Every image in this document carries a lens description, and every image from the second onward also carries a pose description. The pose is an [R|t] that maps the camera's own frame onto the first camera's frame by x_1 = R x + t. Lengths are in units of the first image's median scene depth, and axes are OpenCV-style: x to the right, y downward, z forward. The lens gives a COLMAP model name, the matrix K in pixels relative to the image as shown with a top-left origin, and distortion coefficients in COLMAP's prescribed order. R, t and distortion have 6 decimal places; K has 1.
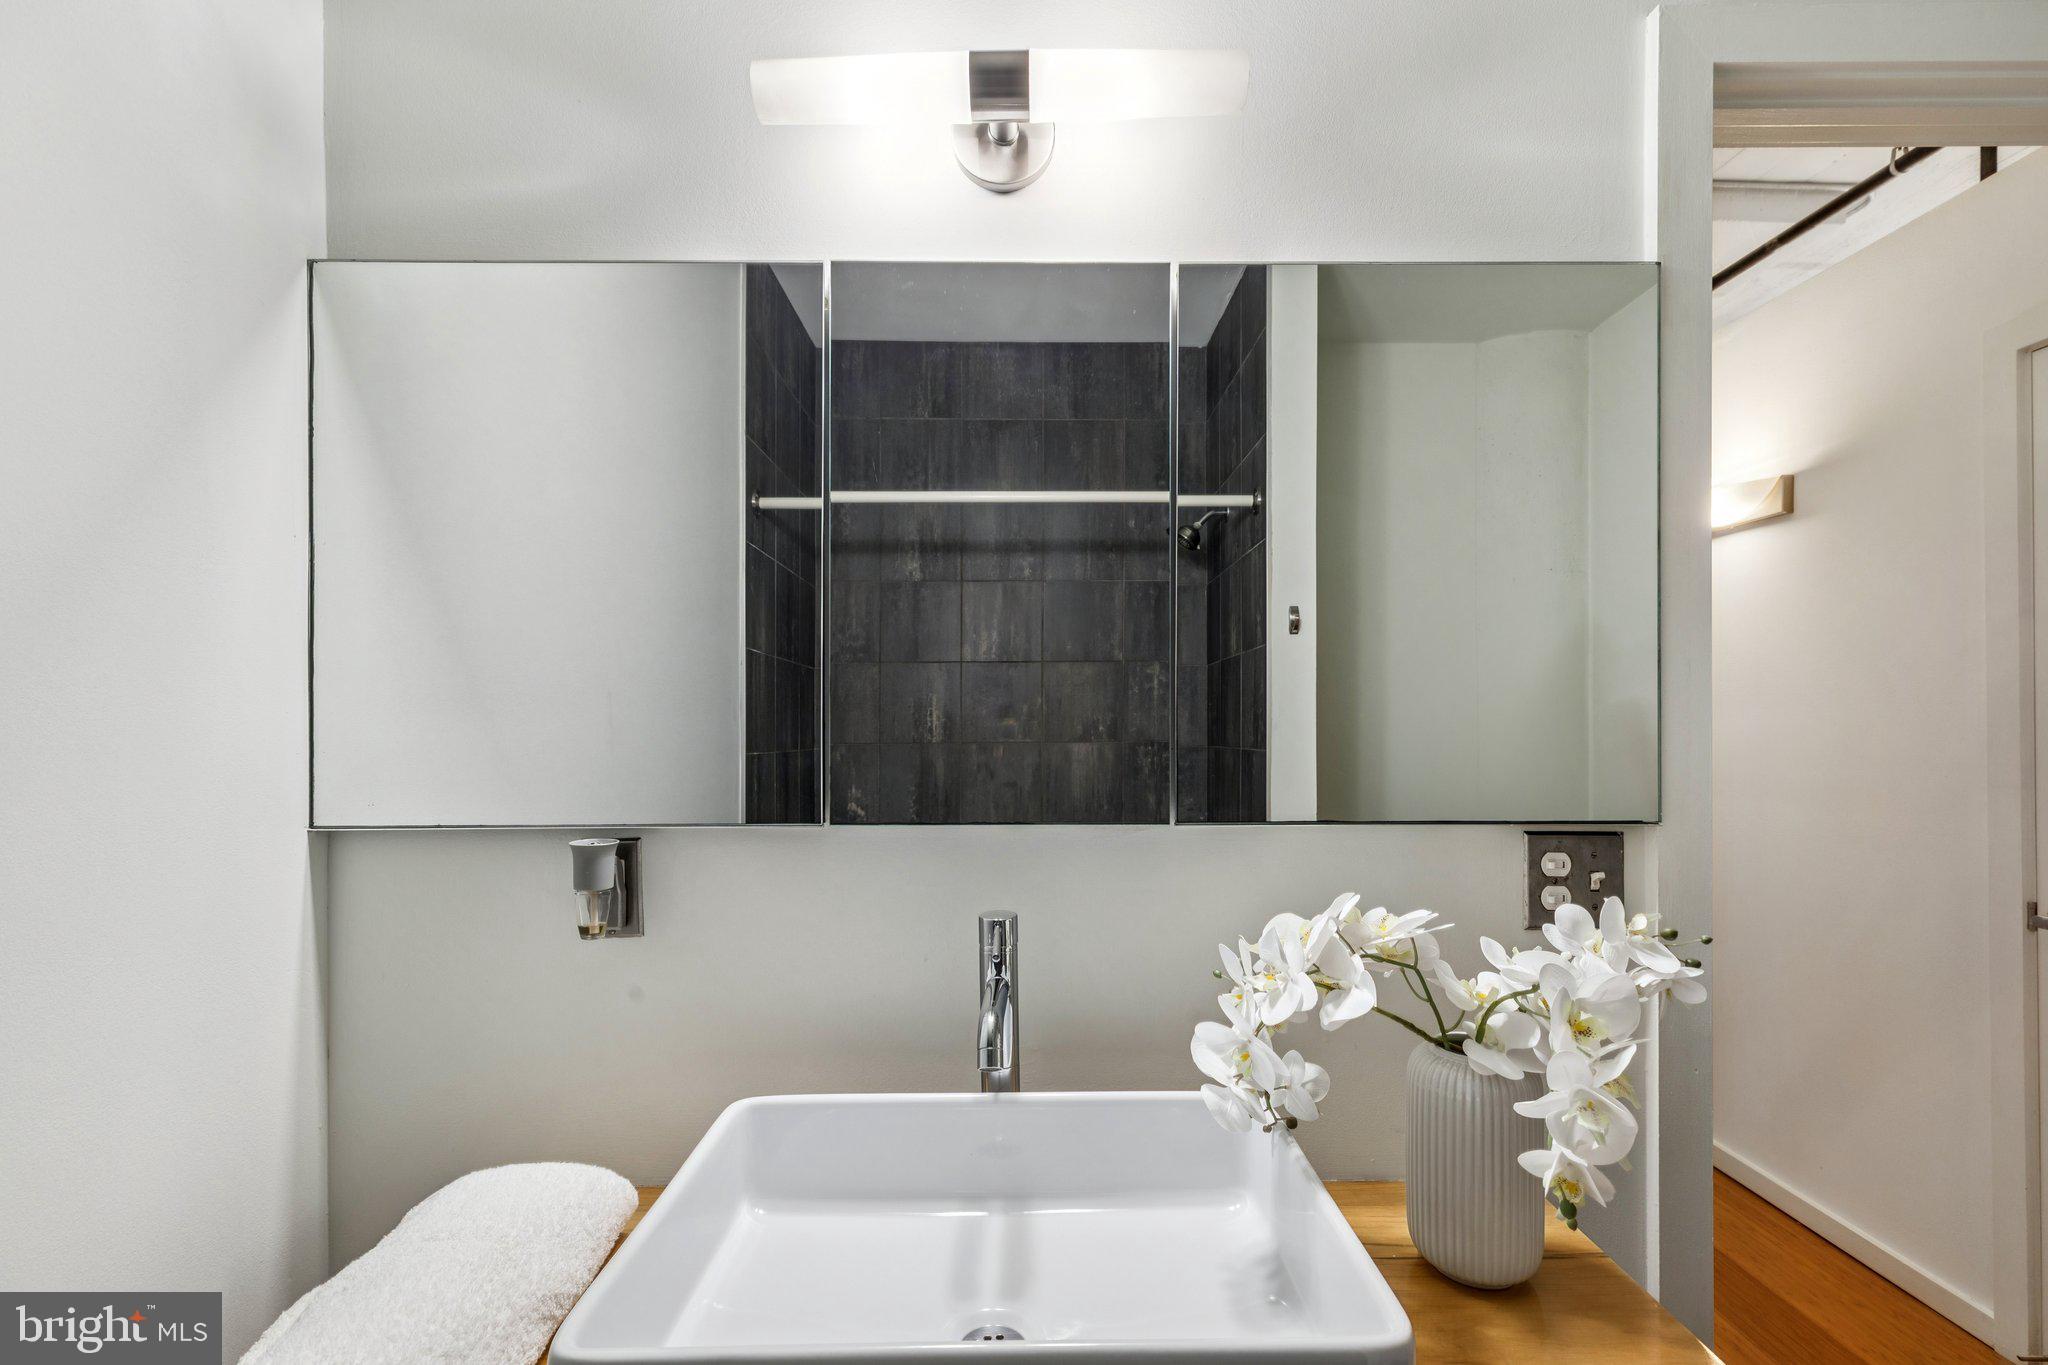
lens RADIAL K [[922.8, 0, 895.0], [0, 922.8, 723.8], [0, 0, 1]] dist [0.003944, 0.000969]
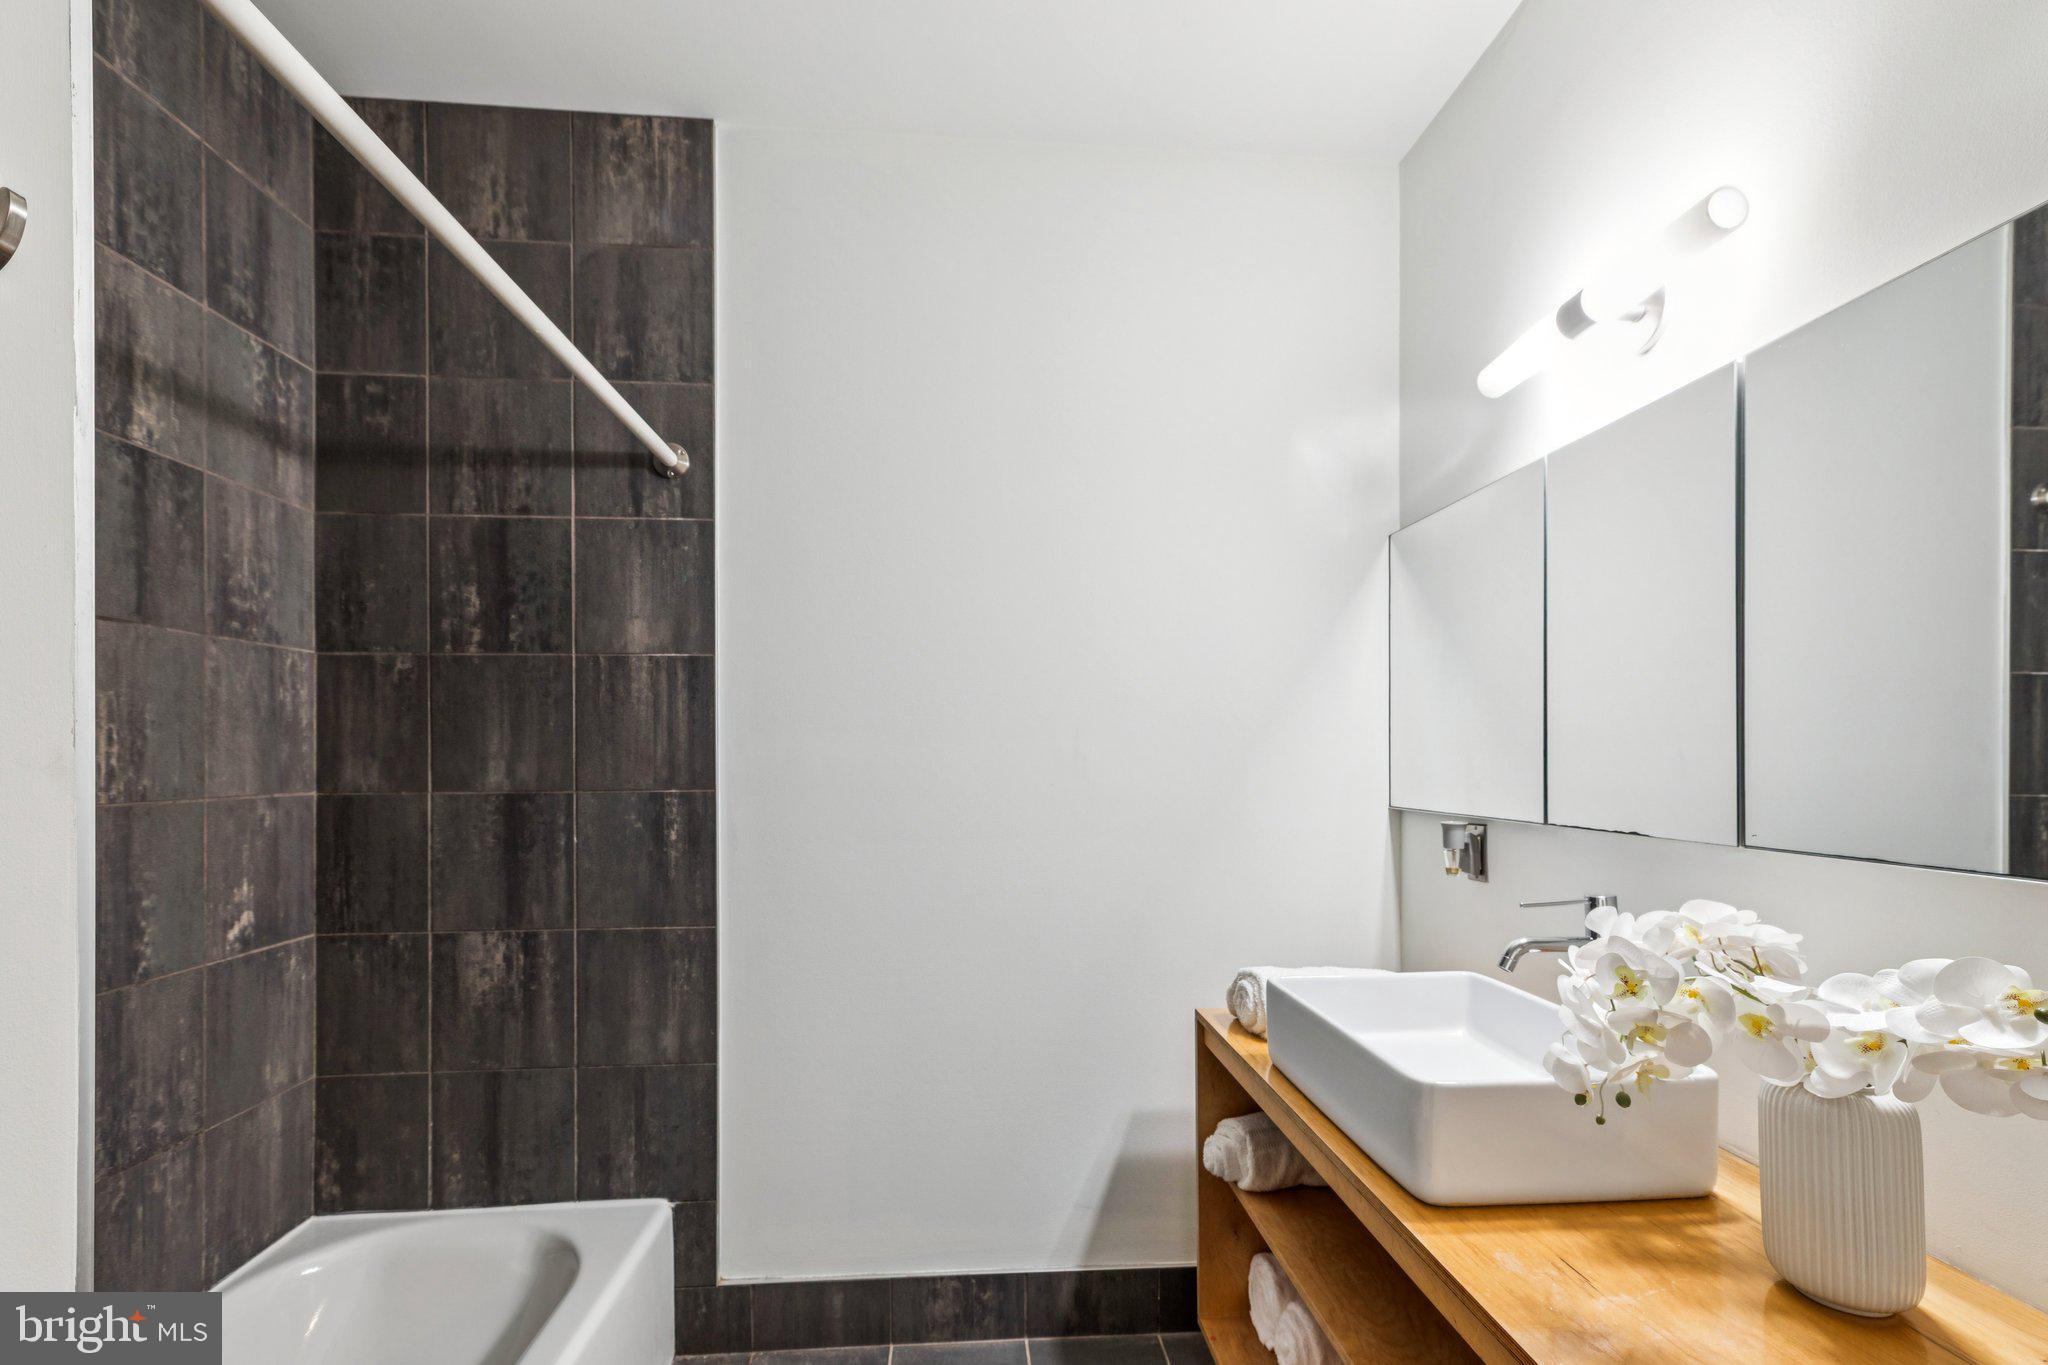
lens RADIAL K [[922.8, 0, 992.0], [0, 922.8, 753.0], [0, 0, 1]] dist [0.003944, 0.000969]
pose [[0.036262, -0.001136, -0.999342, 1.393180], [-0.011802, 0.999929, -0.001565, 0.005252], [0.999273, 0.011851, 0.036246, 0.026264]]
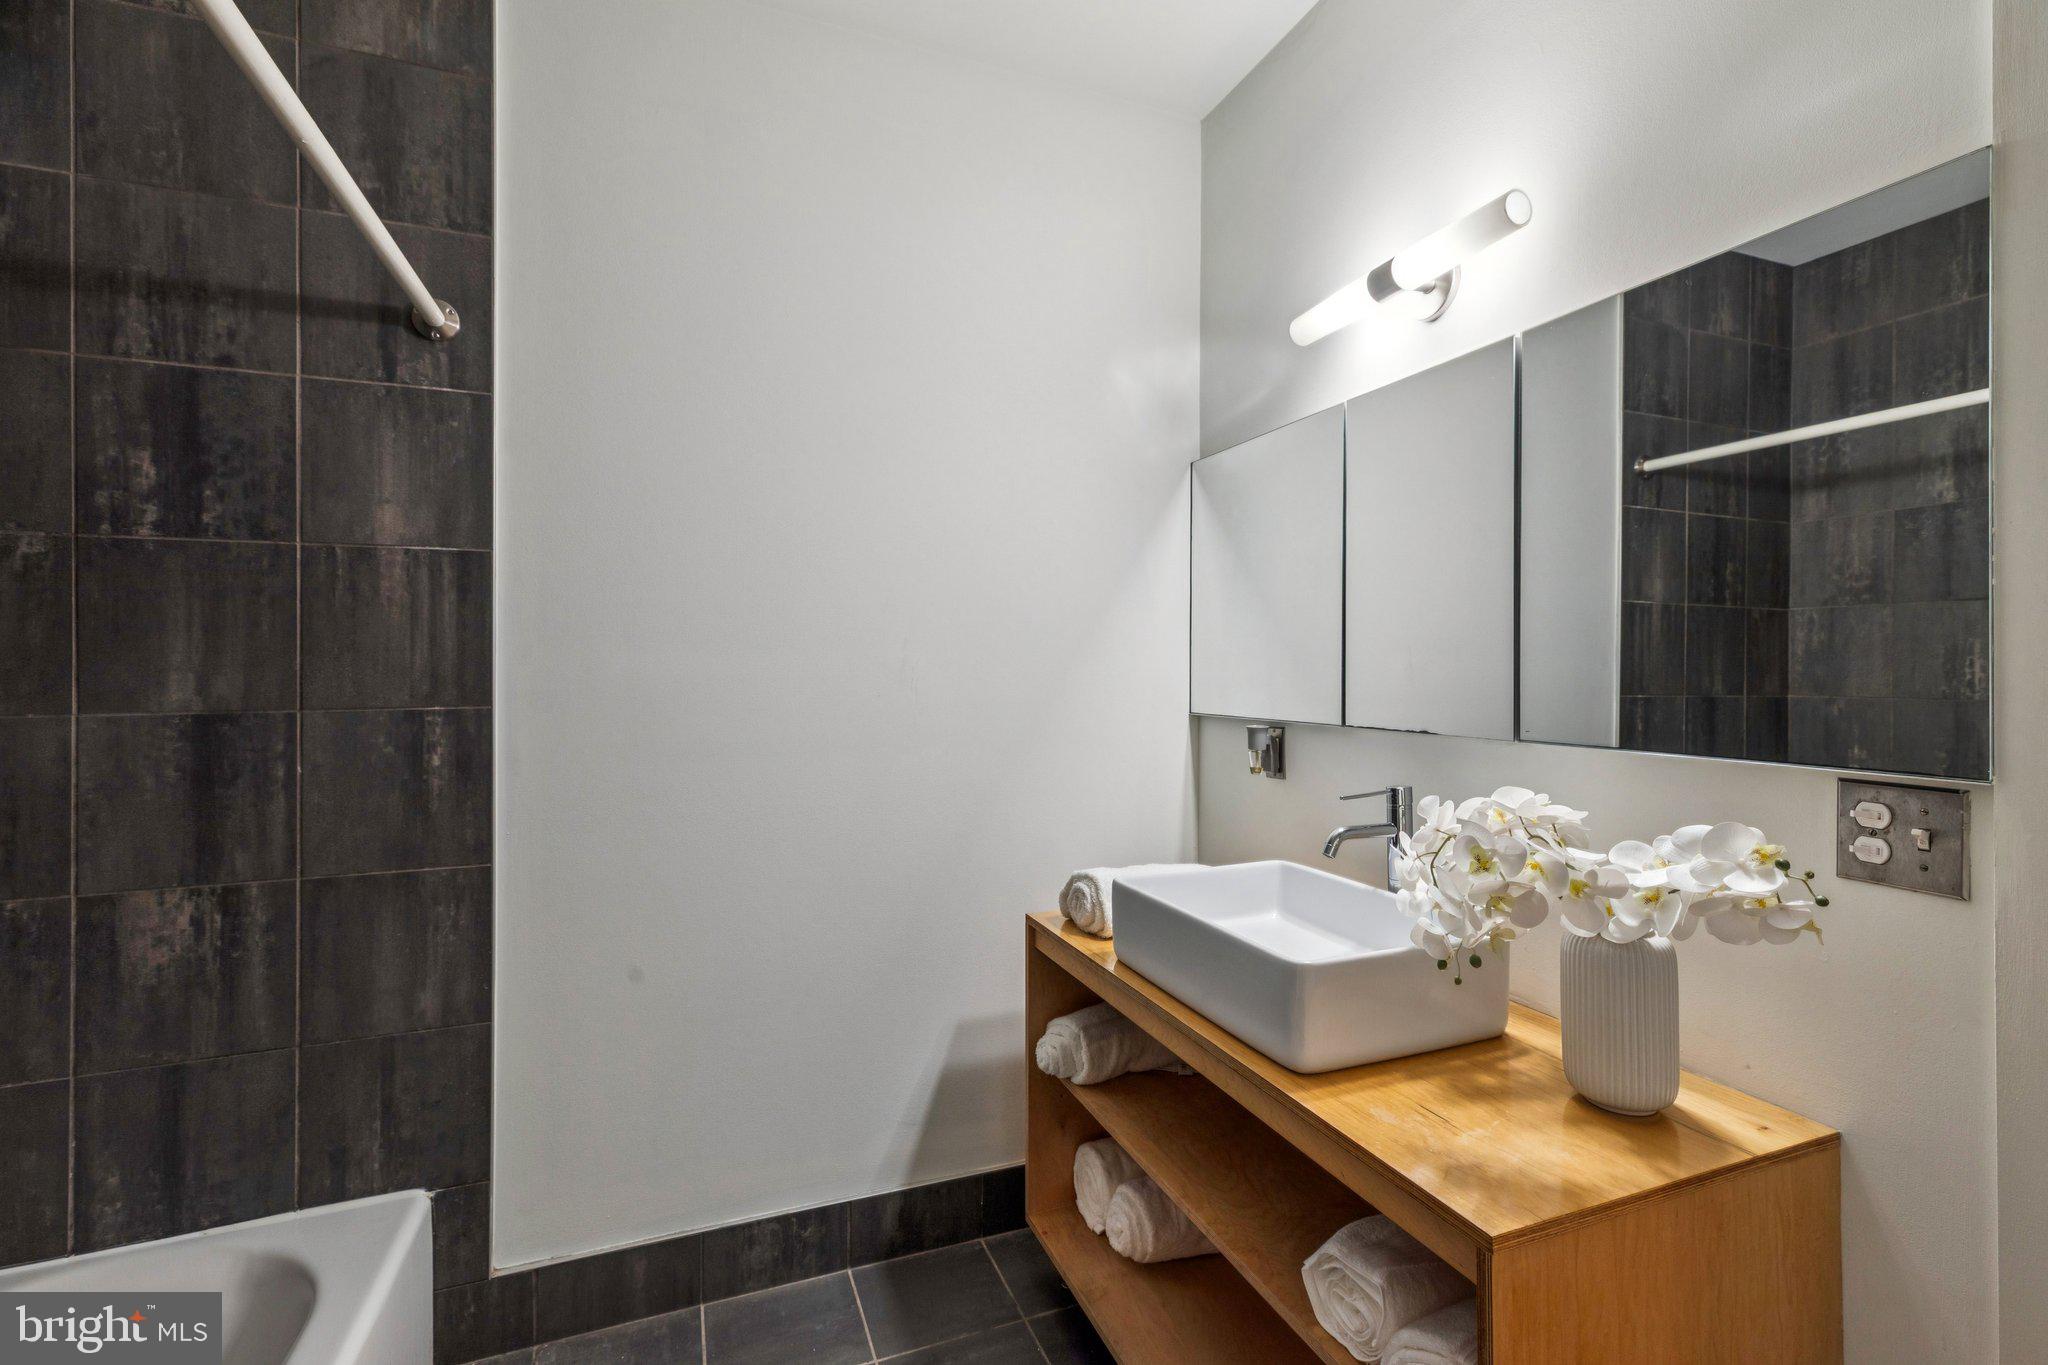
lens RADIAL K [[922.8, 0, 1006.1], [0, 922.8, 665.4], [0, 0, 1]] dist [0.003944, 0.000969]
pose [[0.332870, -0.000101, -0.942973, 1.324919], [-0.010808, 0.999934, -0.003922, 0.009328], [0.942911, 0.011497, 0.332847, -0.174996]]
